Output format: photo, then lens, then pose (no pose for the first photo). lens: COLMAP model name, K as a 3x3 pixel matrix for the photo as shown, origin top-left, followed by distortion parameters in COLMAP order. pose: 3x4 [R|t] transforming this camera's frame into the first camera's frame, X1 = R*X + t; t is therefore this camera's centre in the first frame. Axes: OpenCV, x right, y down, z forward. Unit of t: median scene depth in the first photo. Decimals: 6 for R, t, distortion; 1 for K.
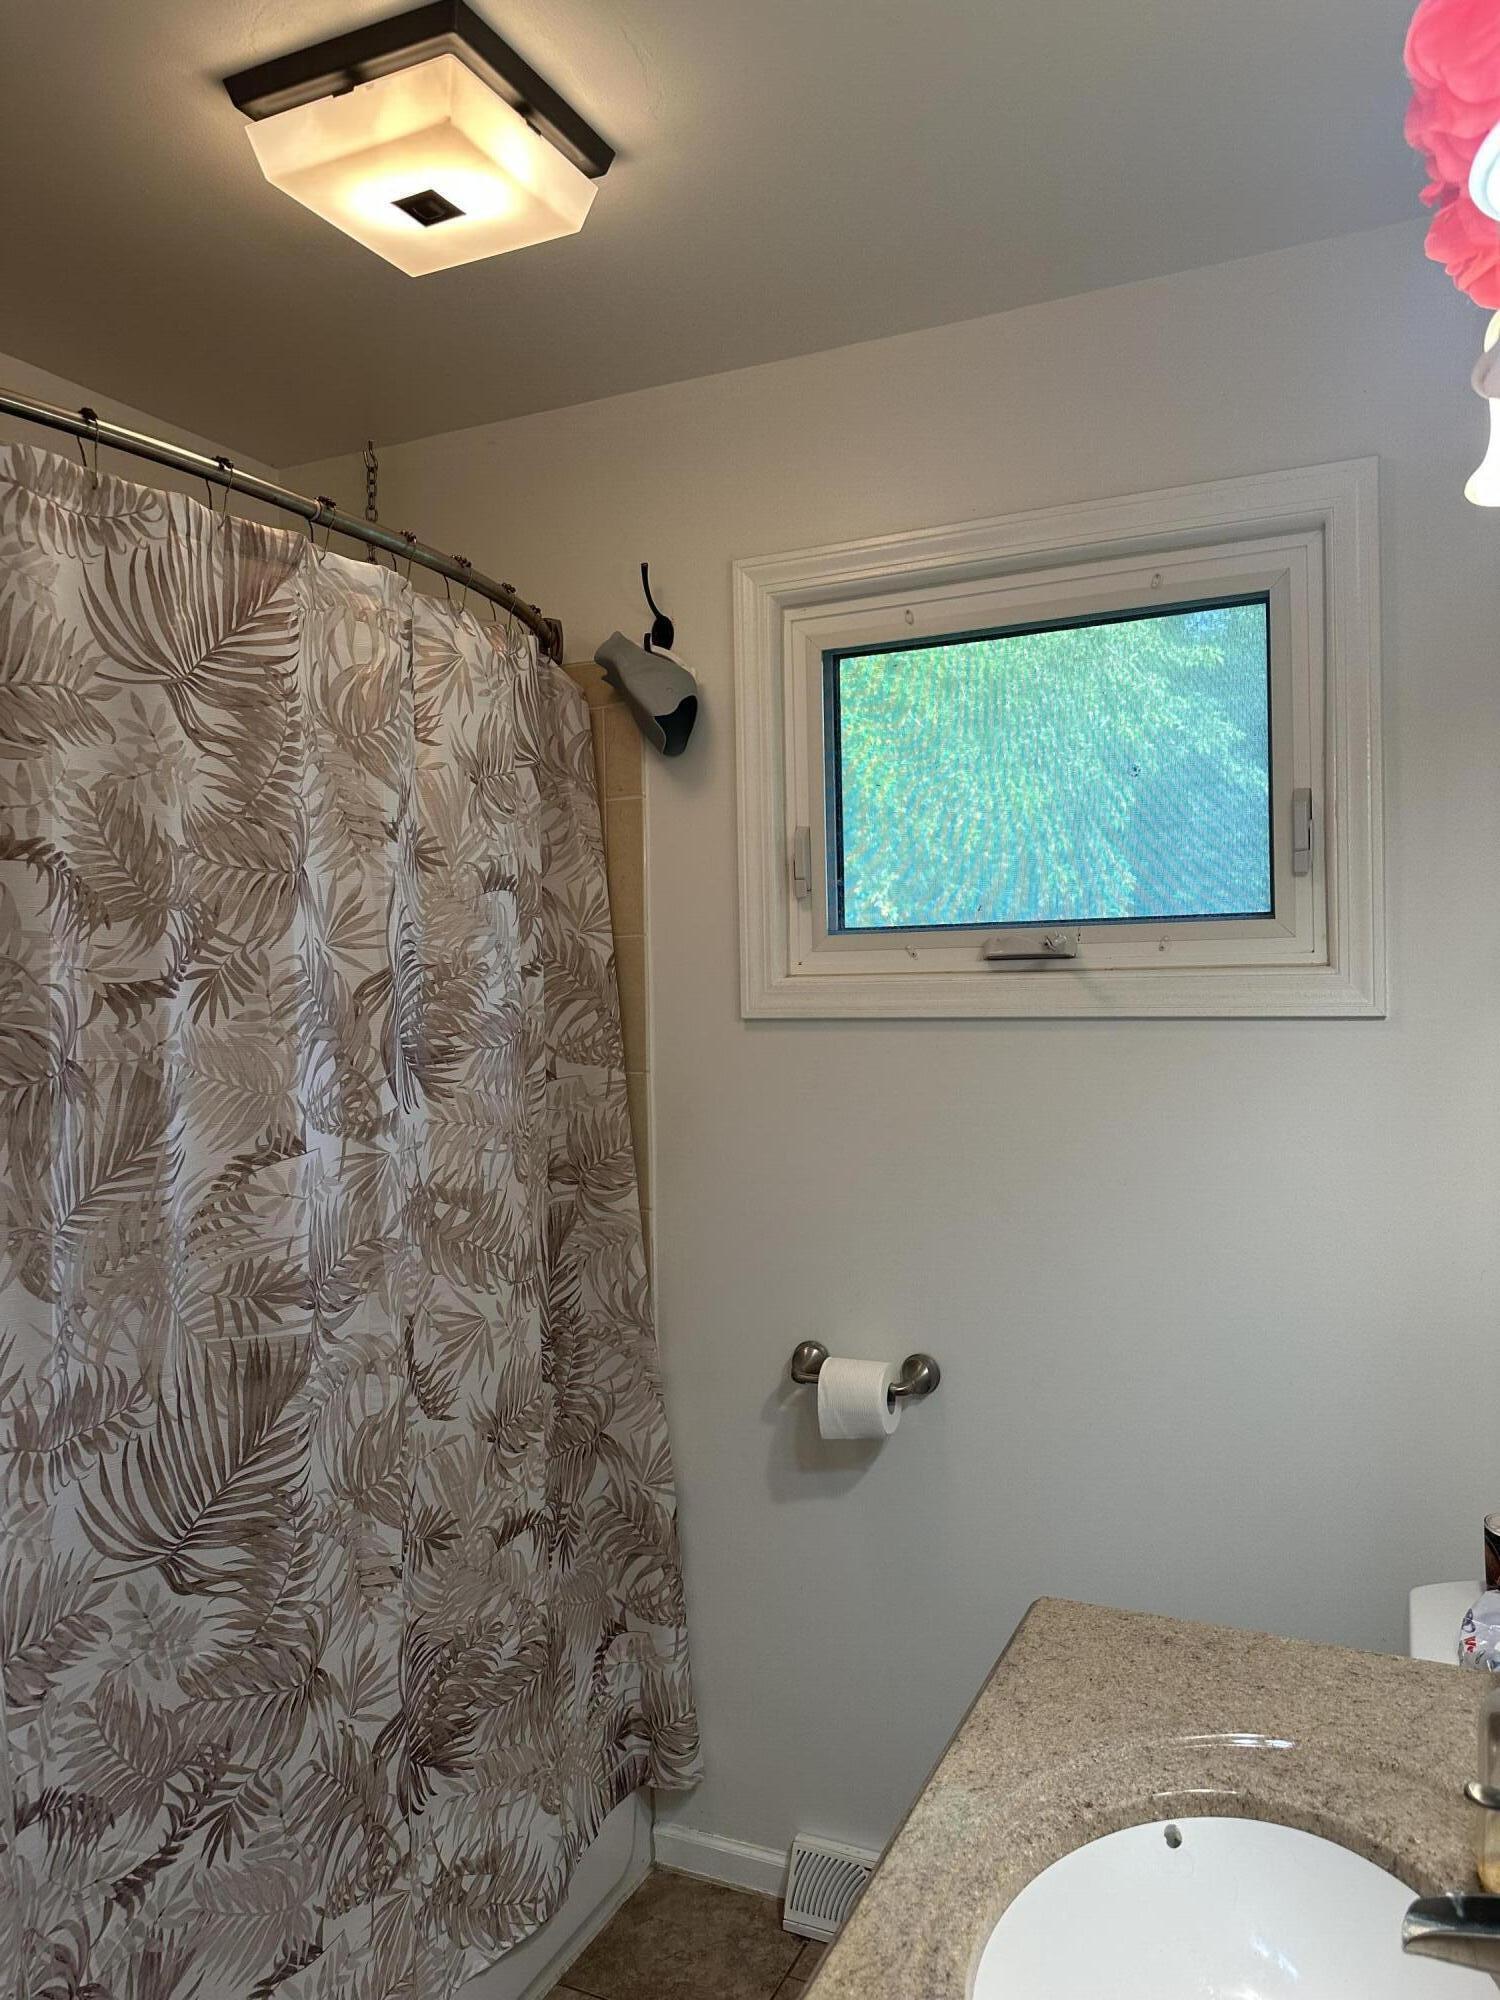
lens RADIAL K [[1399.4, 0, 748.6], [0, 1399.4, 989.5], [0, 0, 1]] dist [0.051417, -0.068968]
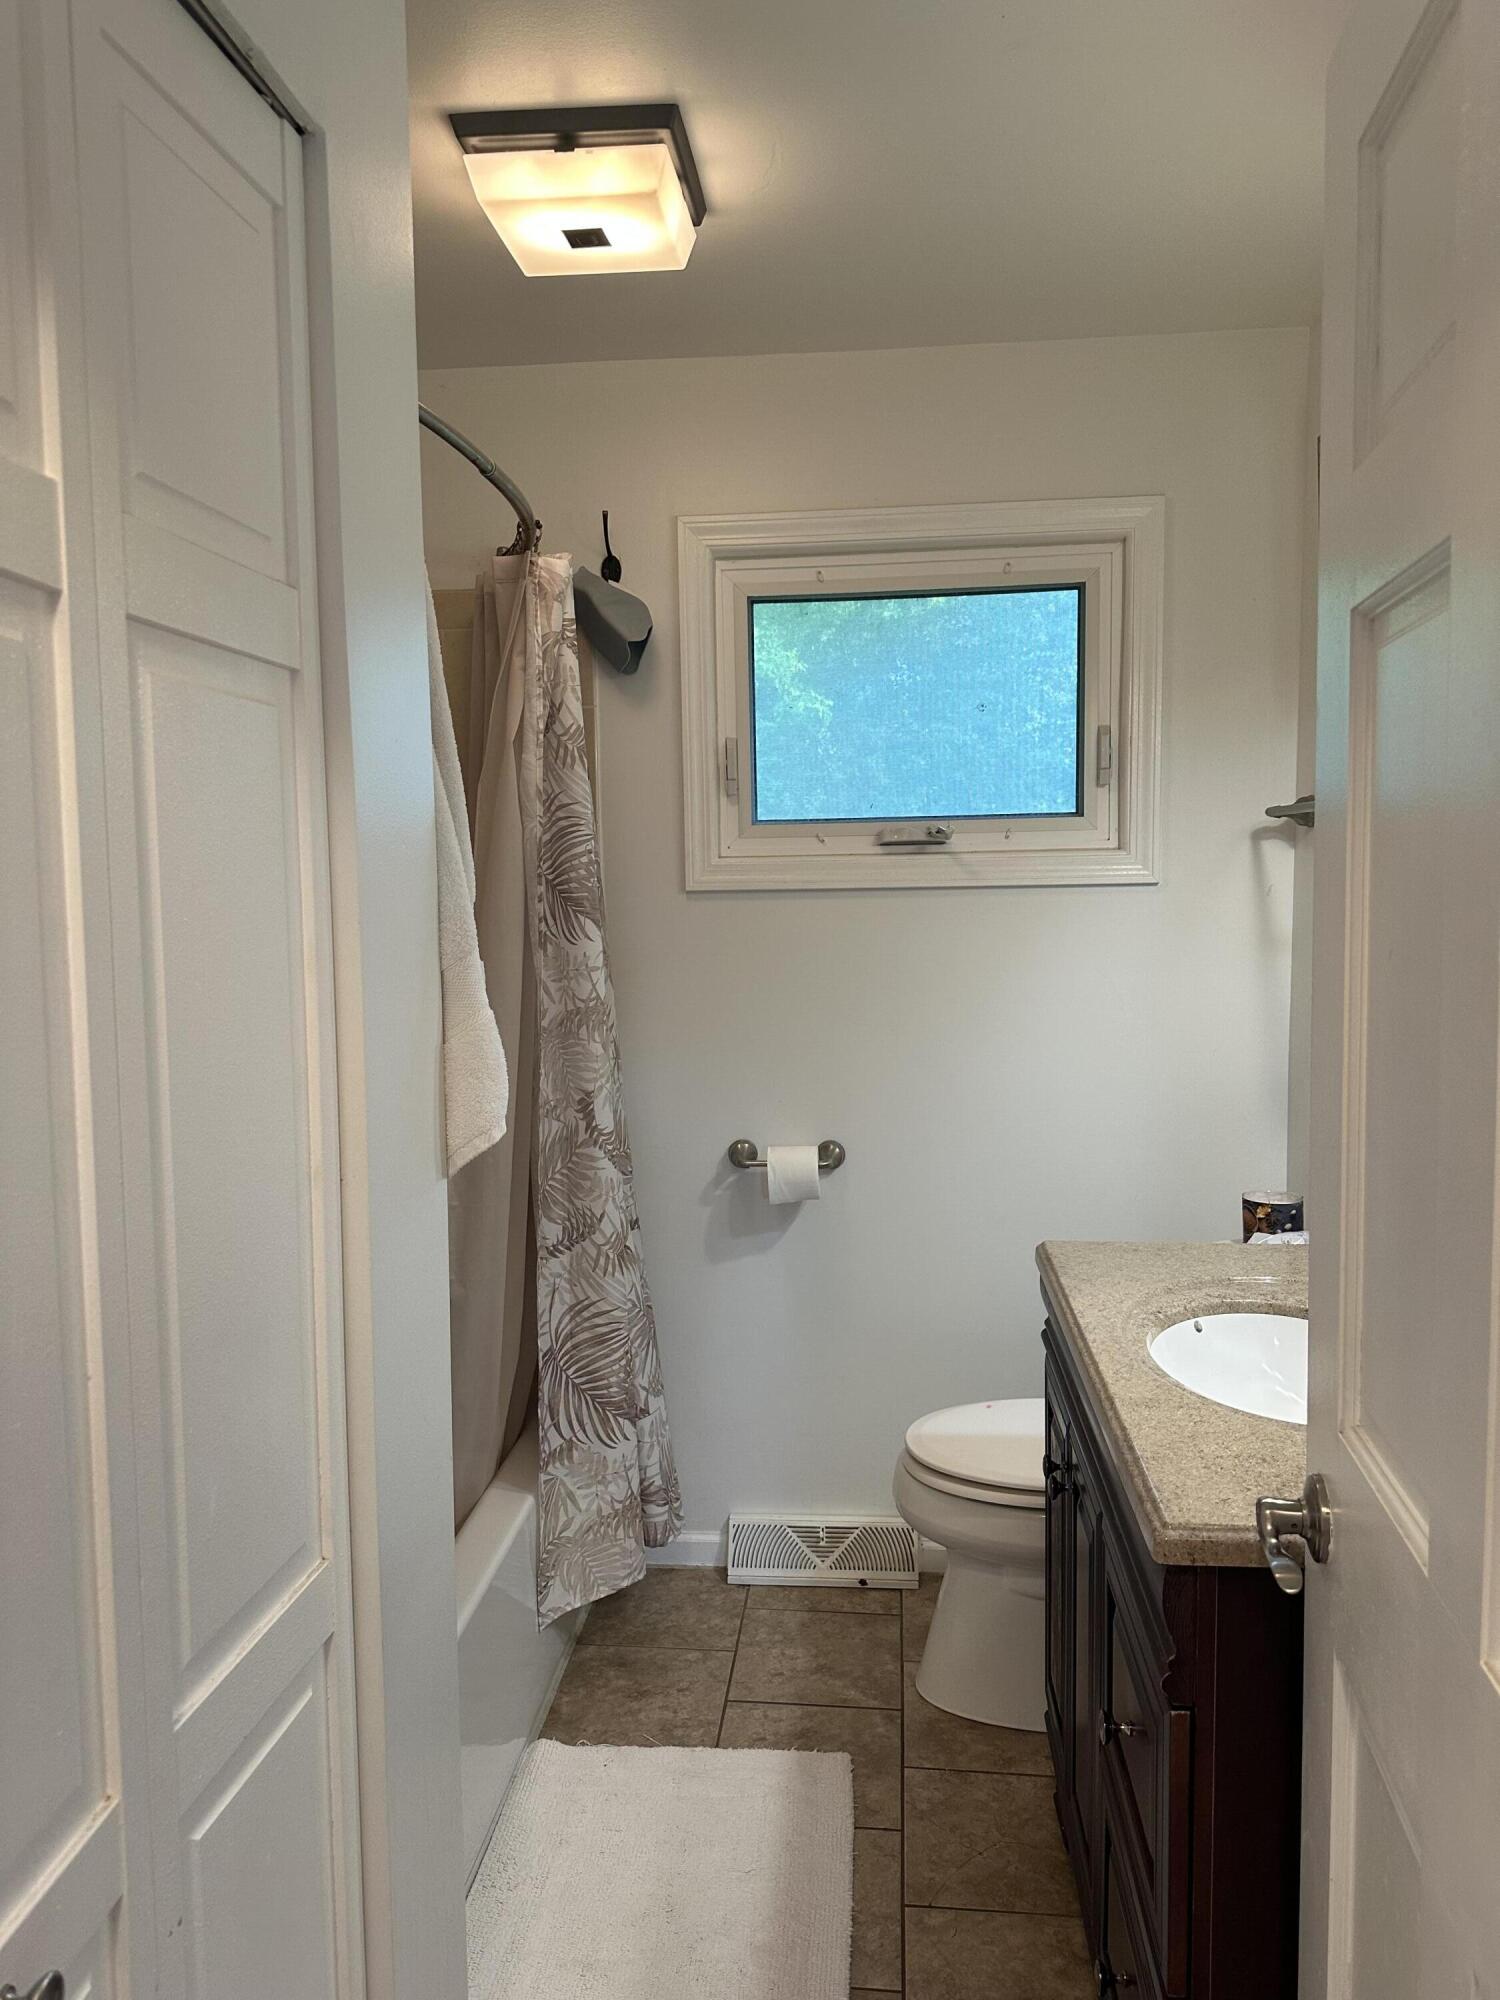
lens RADIAL K [[1431.0, 0, 746.8], [0, 1431.0, 988.0], [0, 0, 1]] dist [0.170848, -0.274956]
pose [[0.934849, -0.024816, 0.354178, -0.439406], [0.002520, 0.997993, 0.063276, 0.028170], [-0.355037, -0.058261, 0.933035, -0.246145]]
